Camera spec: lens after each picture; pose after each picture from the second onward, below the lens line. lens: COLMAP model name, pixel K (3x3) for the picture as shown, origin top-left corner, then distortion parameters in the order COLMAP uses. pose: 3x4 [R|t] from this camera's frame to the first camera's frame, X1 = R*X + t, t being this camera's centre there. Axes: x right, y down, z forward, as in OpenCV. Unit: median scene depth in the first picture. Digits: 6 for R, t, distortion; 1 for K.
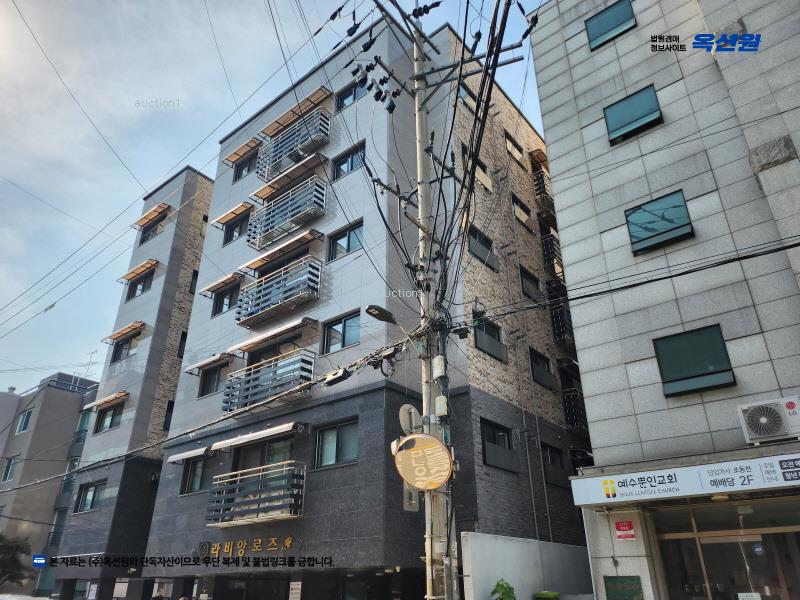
lens RADIAL K [[565.7, 0, 400.5], [0, 565.7, 310.3], [0, 0, 1]] dist [0.087338, -0.089843]
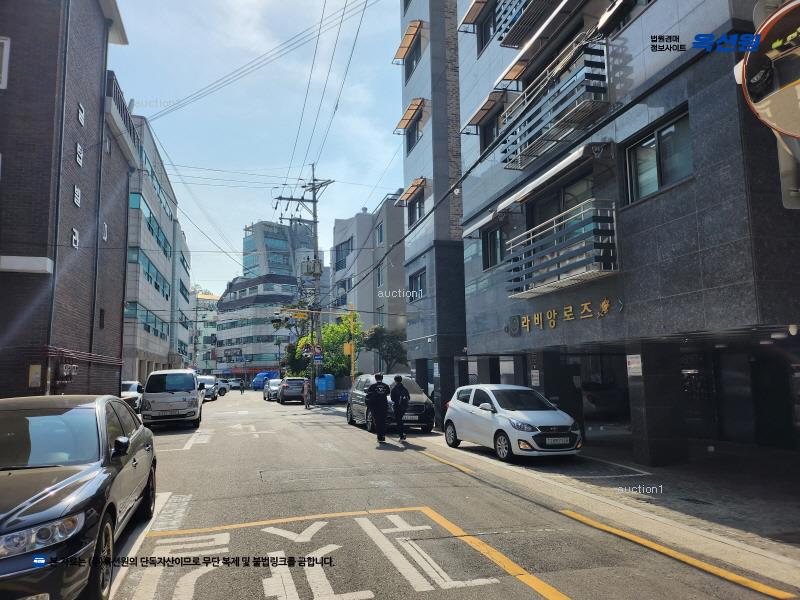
lens RADIAL K [[565.7, 0, 400.5], [0, 565.7, 310.3], [0, 0, 1]] dist [0.087338, -0.089843]
pose [[0.815209, -0.081054, -0.573467, 0.009051], [0.273922, 0.926372, 0.258459, 0.139413], [0.510295, -0.367783, 0.777390, 0.278068]]
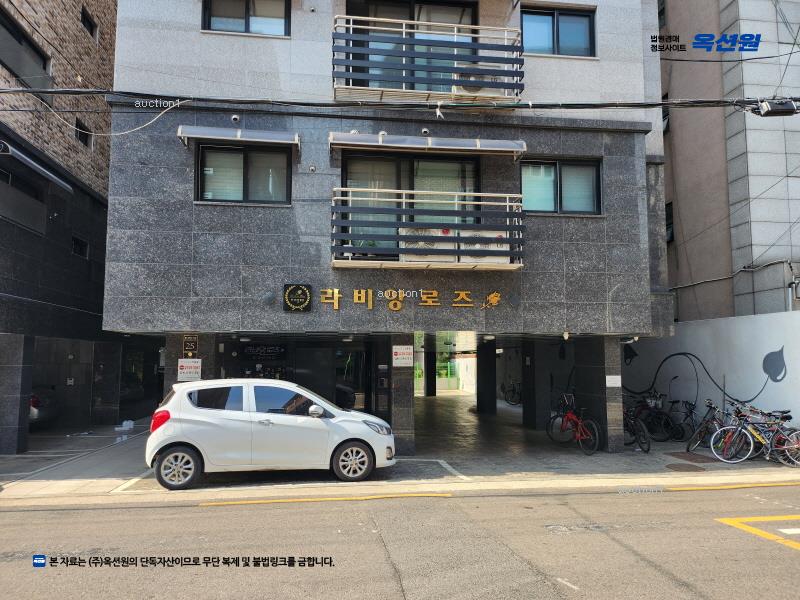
lens RADIAL K [[565.7, 0, 400.5], [0, 565.7, 310.3], [0, 0, 1]] dist [0.087338, -0.089843]
pose [[0.685337, 0.069599, 0.724893, -0.764951], [-0.324620, 0.920249, 0.218550, 0.277183], [-0.651871, -0.385095, 0.653274, 0.552011]]
